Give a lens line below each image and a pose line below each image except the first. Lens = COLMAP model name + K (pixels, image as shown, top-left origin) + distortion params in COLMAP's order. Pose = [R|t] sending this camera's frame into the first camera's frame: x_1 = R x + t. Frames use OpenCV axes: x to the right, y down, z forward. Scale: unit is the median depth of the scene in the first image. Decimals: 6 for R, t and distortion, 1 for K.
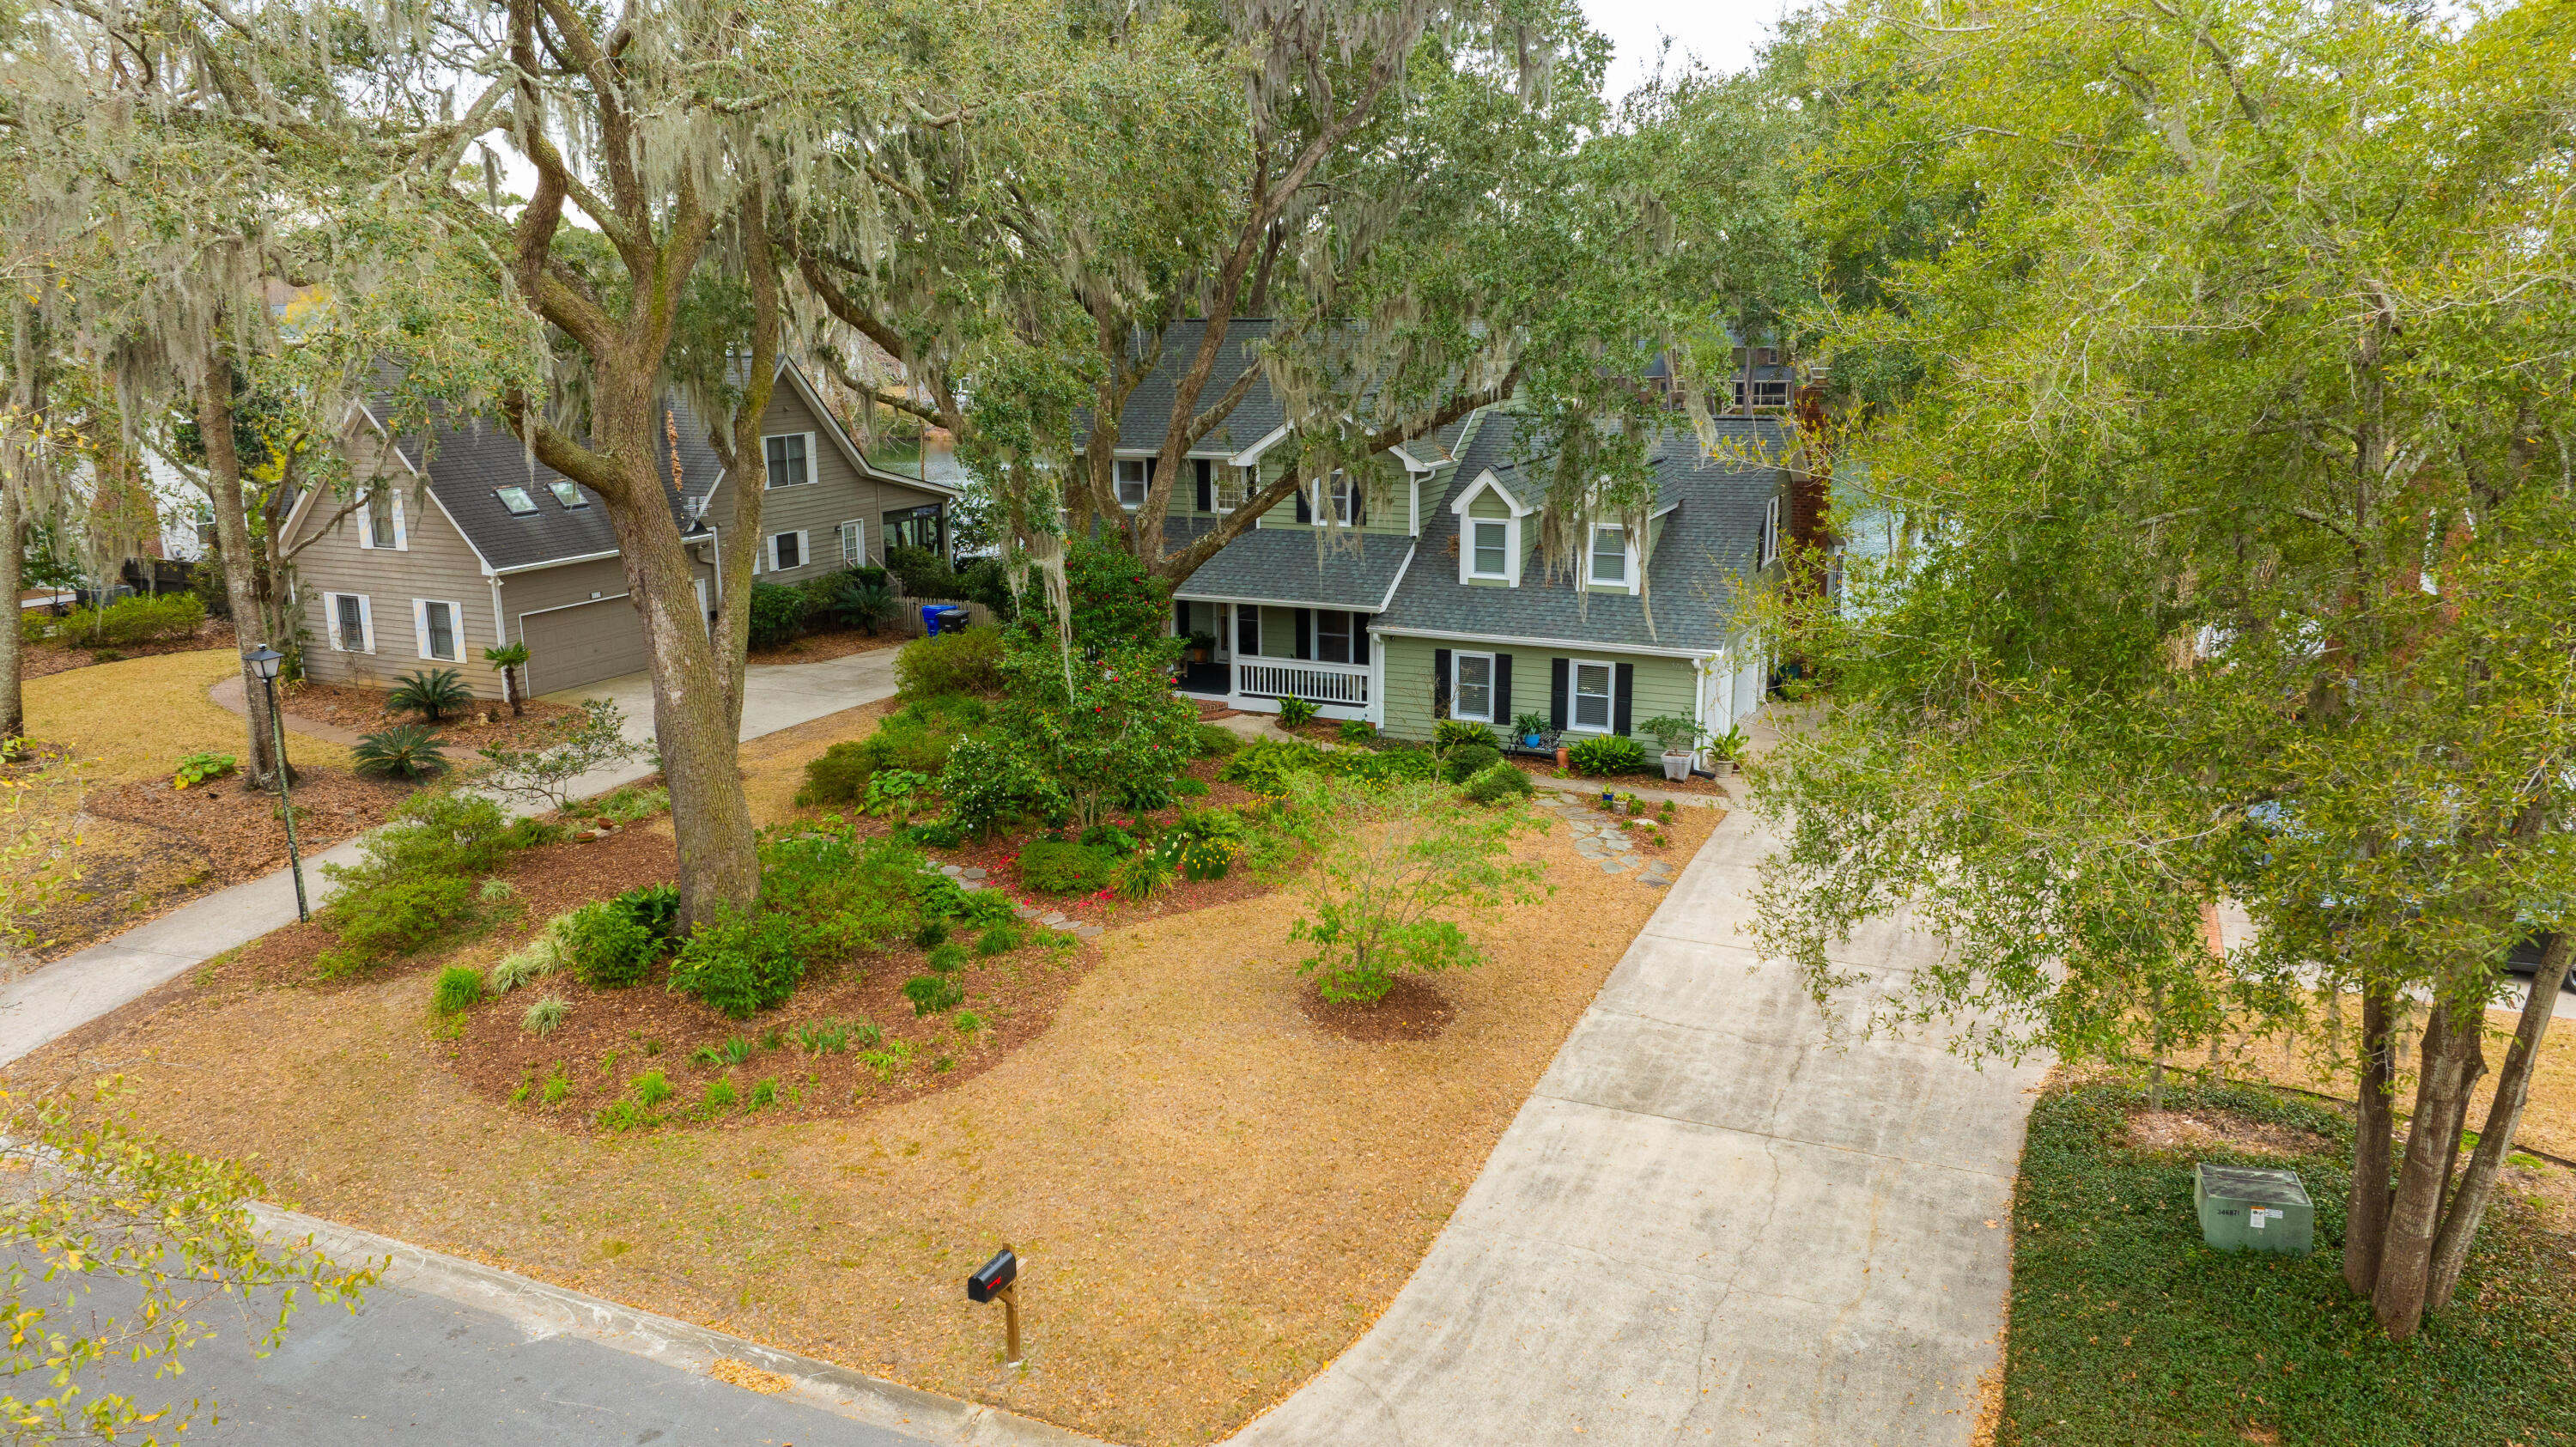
lens RADIAL K [[1784.2, 0, 1288.0], [0, 1784.2, 723.5], [0, 0, 1]] dist [-0.012960, -0.006622]
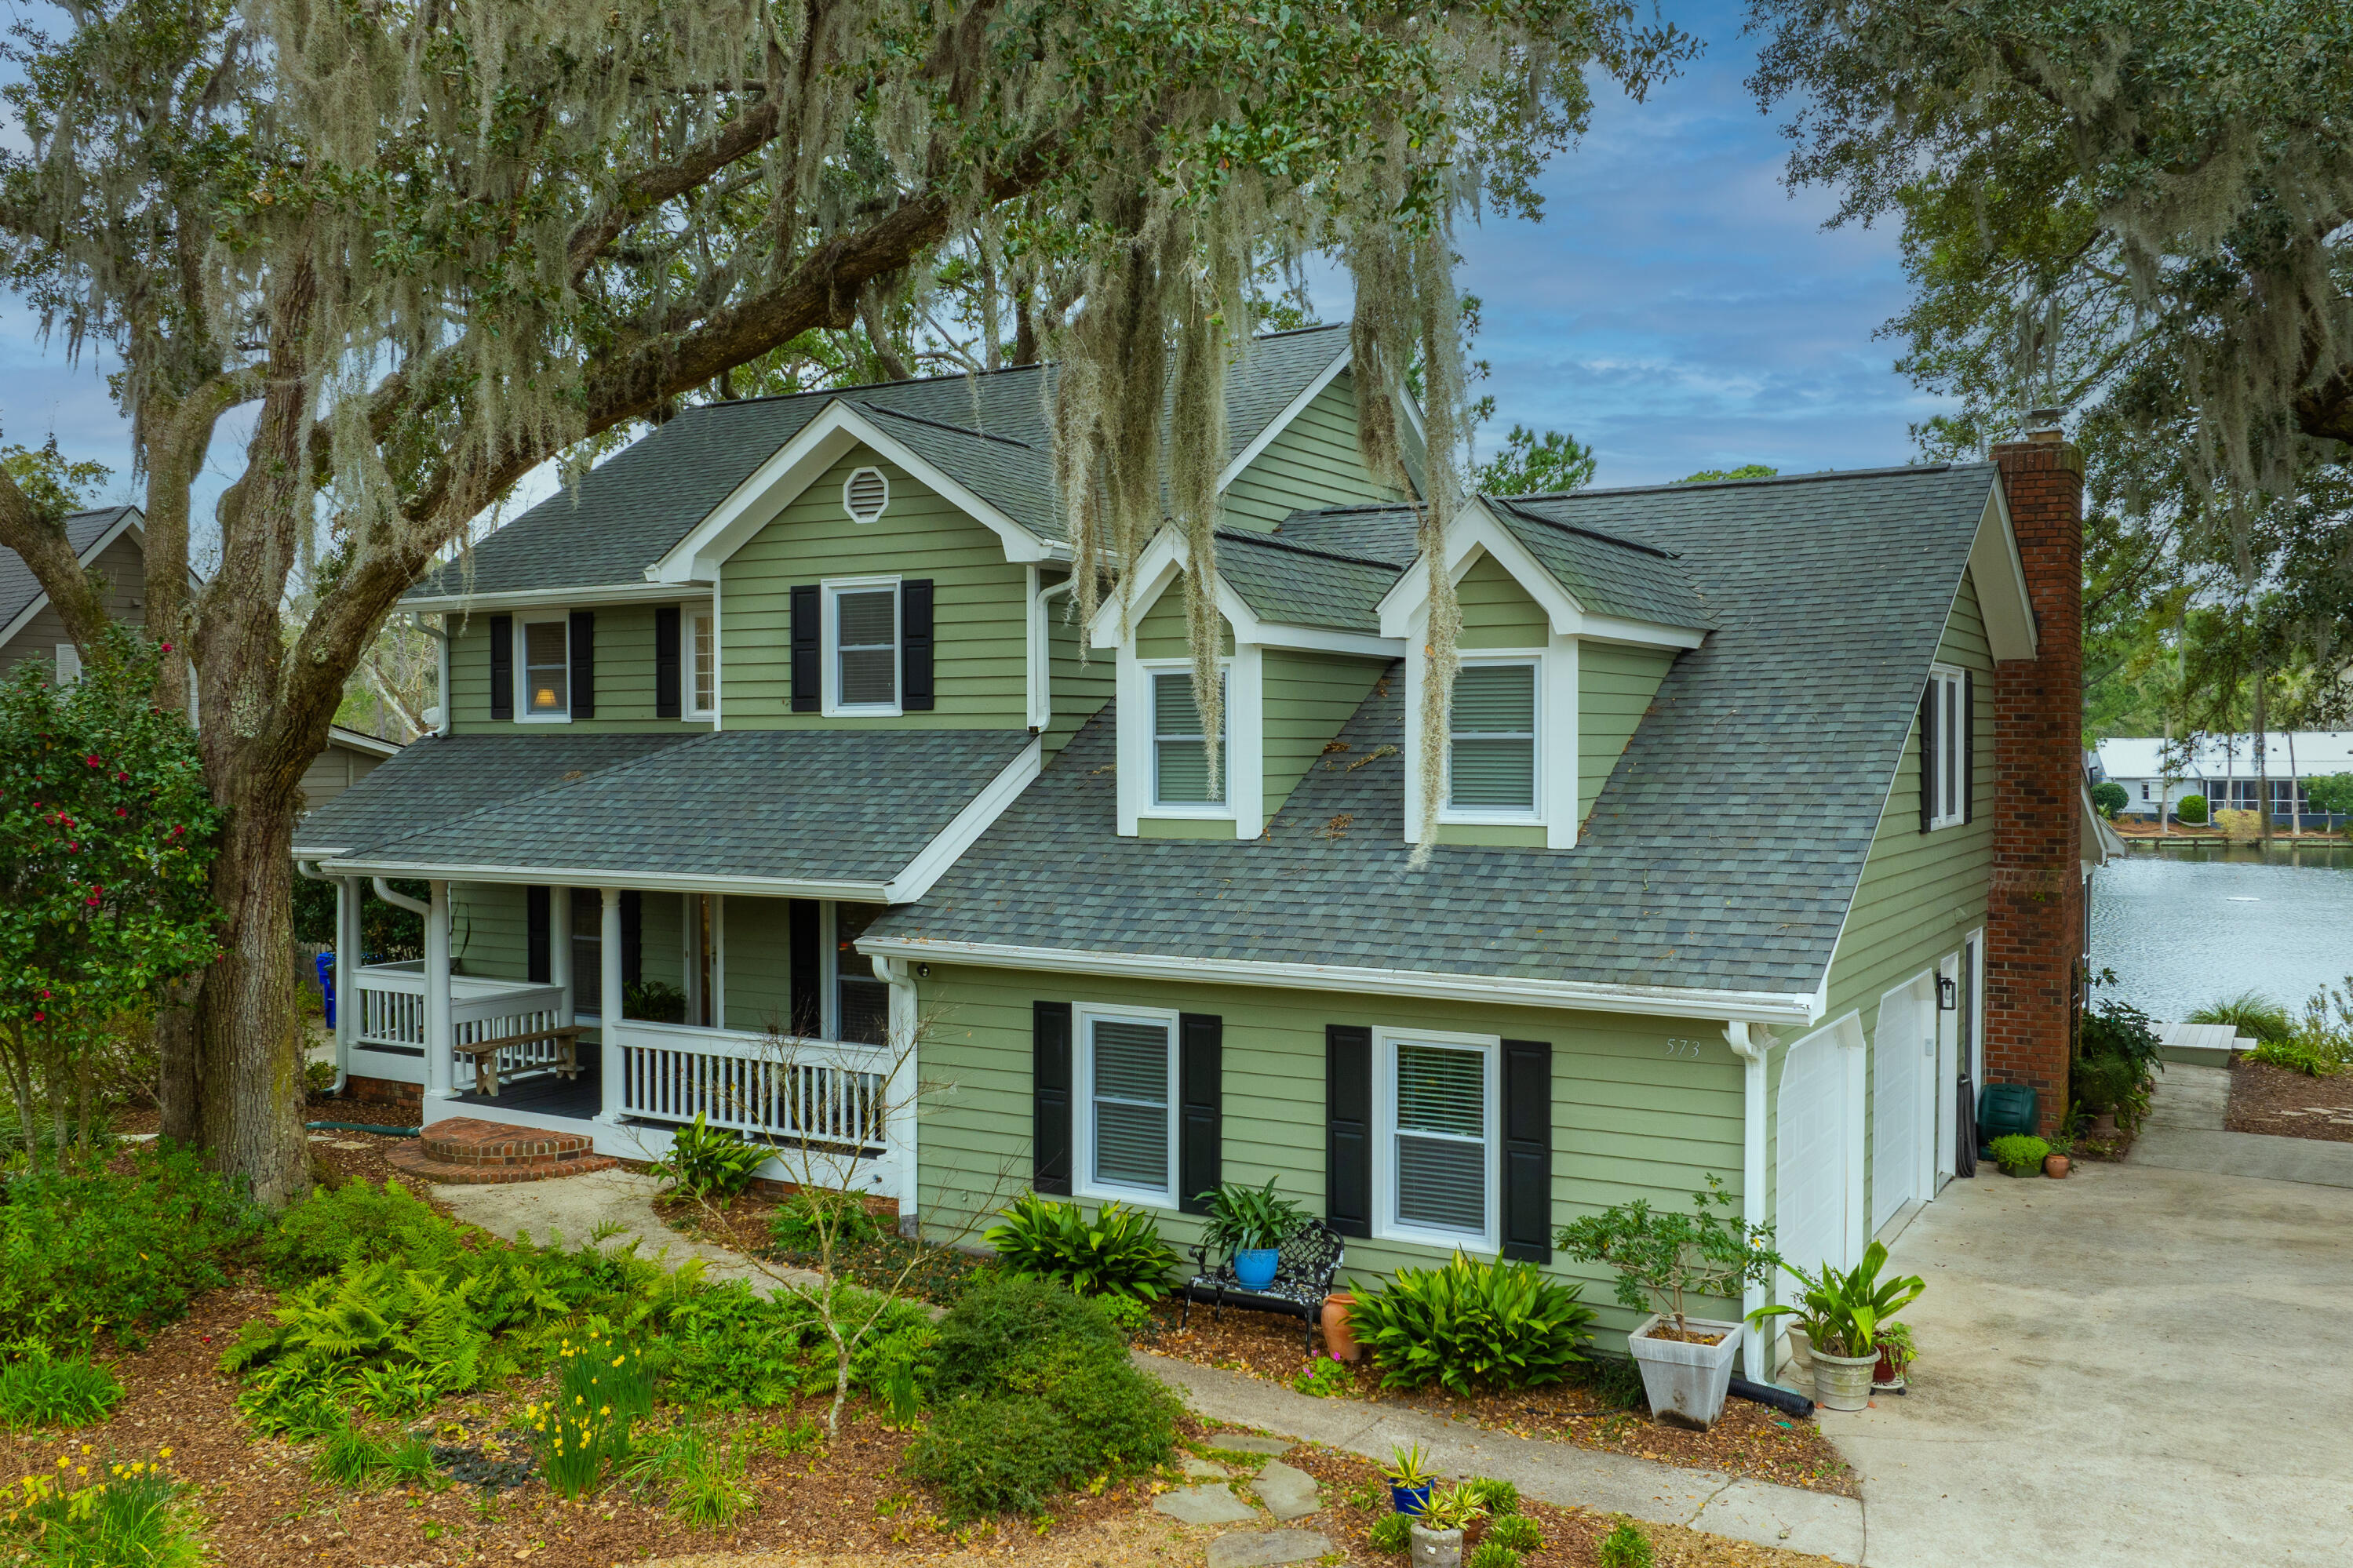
lens RADIAL K [[1969.4, 0, 1176.5], [0, 1969.4, 784.0], [0, 0, 1]] dist [-0.005853, -0.009196]
pose [[0.995031, 0.008719, -0.099185, 0.156663], [-0.028983, 0.978385, -0.204748, -0.003194], [0.095256, 0.206606, 0.973776, 0.612351]]
